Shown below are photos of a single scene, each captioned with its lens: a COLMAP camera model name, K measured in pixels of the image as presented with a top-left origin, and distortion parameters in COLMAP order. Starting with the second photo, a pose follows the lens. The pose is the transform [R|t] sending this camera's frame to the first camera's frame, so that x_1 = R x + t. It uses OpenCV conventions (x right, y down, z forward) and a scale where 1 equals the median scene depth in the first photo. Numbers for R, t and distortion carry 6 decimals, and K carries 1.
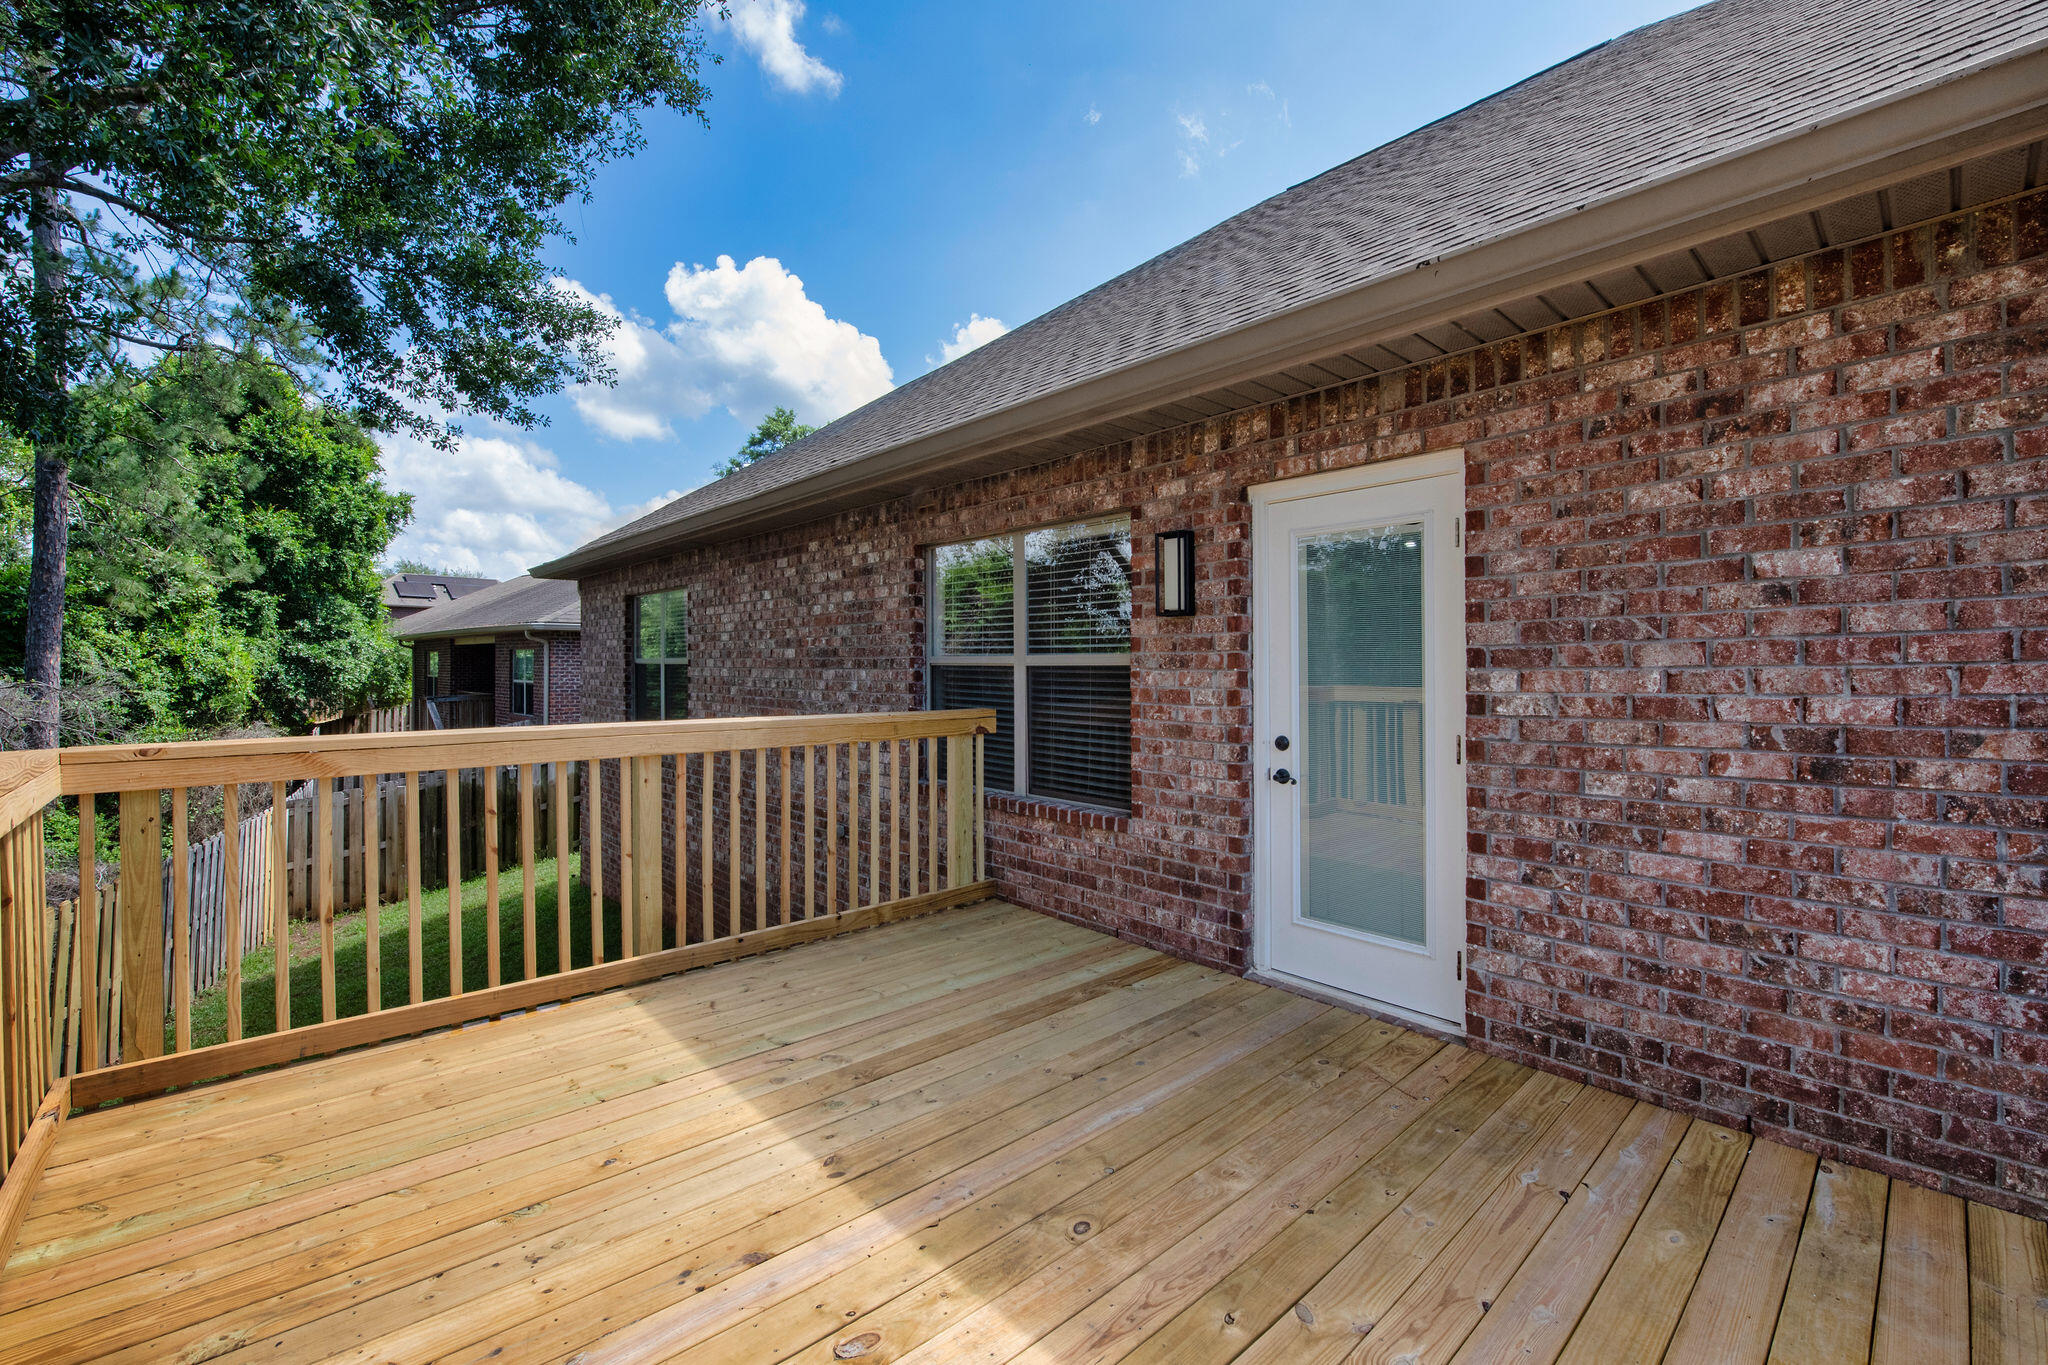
lens RADIAL K [[830.8, 0, 1043.8], [0, 830.8, 663.9], [0, 0, 1]] dist [0.001574, 0.000078]
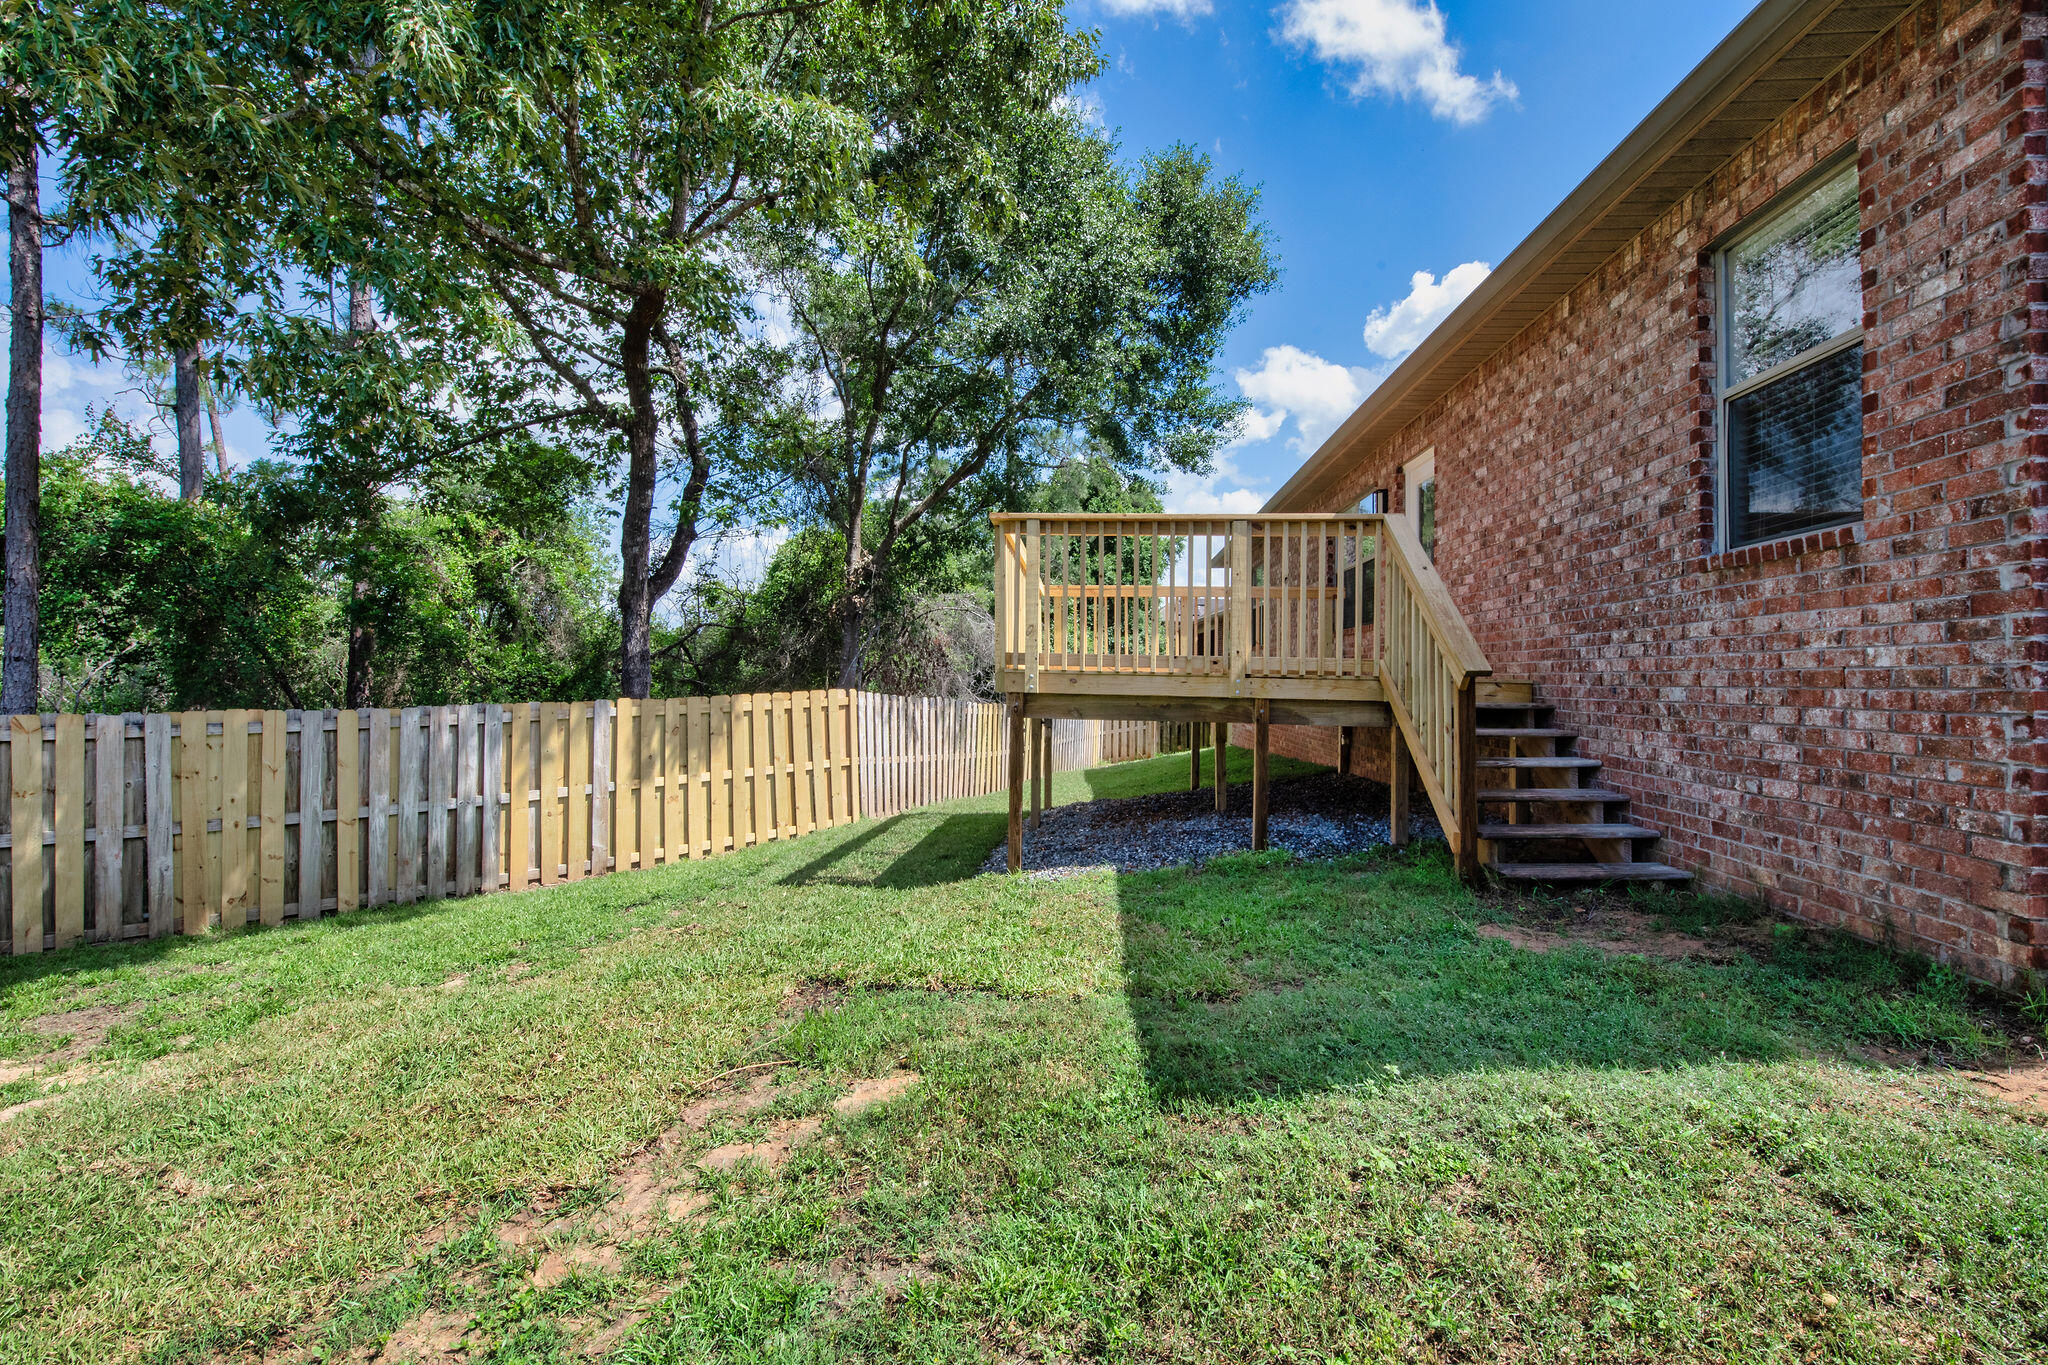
lens RADIAL K [[837.1, 0, 1040.9], [0, 837.1, 685.5], [0, 0, 1]] dist [-0.008946, -0.001378]
pose [[0.679981, 0.012123, -0.733129, 0.332776], [-0.008407, 0.999926, 0.008737, 0.098943], [0.733181, 0.000222, 0.680033, -0.337168]]
